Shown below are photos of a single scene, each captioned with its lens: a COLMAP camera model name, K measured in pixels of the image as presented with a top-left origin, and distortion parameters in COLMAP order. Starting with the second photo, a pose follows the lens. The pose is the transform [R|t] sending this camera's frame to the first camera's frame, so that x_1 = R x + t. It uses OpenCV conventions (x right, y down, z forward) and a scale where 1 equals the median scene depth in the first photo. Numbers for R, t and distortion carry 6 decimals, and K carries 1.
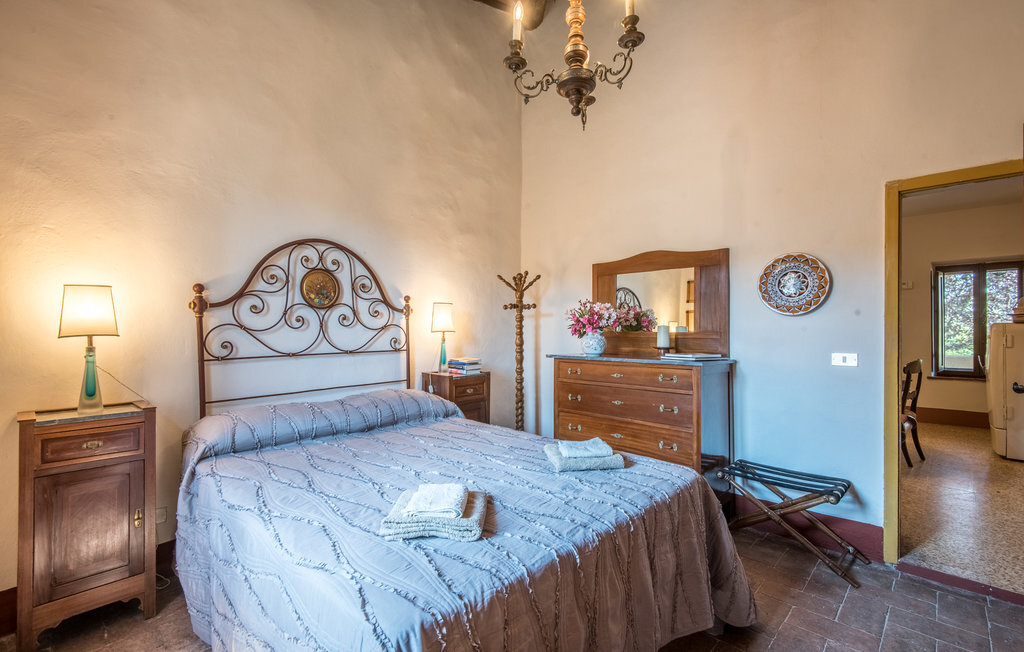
lens RADIAL K [[446.0, 0, 514.8], [0, 446.0, 327.1], [0, 0, 1]] dist [0.029191, -0.021160]
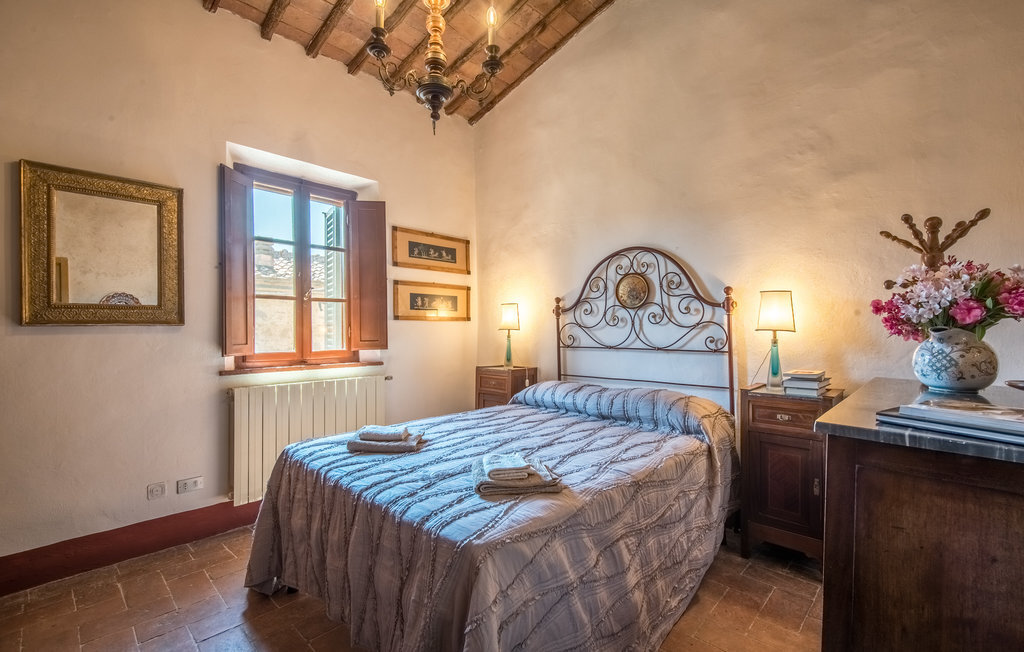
lens RADIAL K [[446.0, 0, 514.8], [0, 446.0, 327.1], [0, 0, 1]] dist [0.029191, -0.021160]
pose [[0.011588, 0.004740, -0.999922, 0.681233], [0.006789, 0.999965, 0.004818, -0.001827], [0.999910, -0.006845, 0.011555, 0.678696]]
